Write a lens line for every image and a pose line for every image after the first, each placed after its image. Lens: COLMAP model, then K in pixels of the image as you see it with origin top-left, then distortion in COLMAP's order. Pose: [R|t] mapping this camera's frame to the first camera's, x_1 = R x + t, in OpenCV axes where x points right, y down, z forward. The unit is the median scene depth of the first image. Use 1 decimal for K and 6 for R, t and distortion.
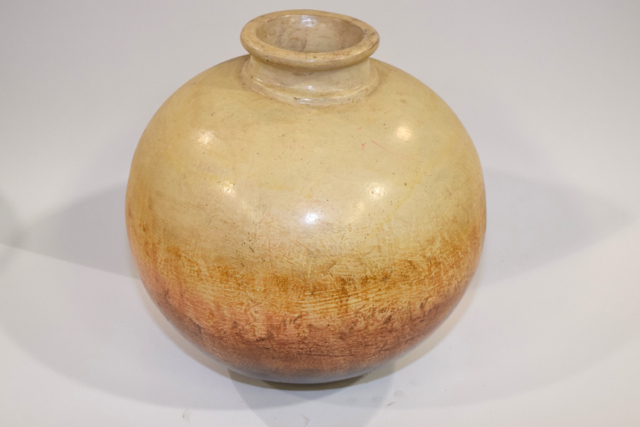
lens RADIAL K [[992.3, 0, 320.0], [0, 992.3, 213.5], [0, 0, 1]] dist [-0.032979, -0.022705]
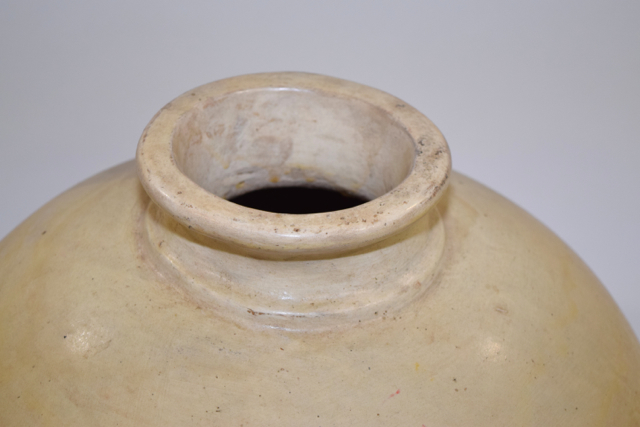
lens RADIAL K [[1448.5, 0, 320.0], [0, 1448.5, 213.5], [0, 0, 1]] dist [0.014194, 0.138069]
pose [[0.998748, 0.031266, -0.039038, 0.028507], [-0.029262, 0.998275, 0.050895, -0.192758], [0.040562, -0.049689, 0.997941, 0.367020]]
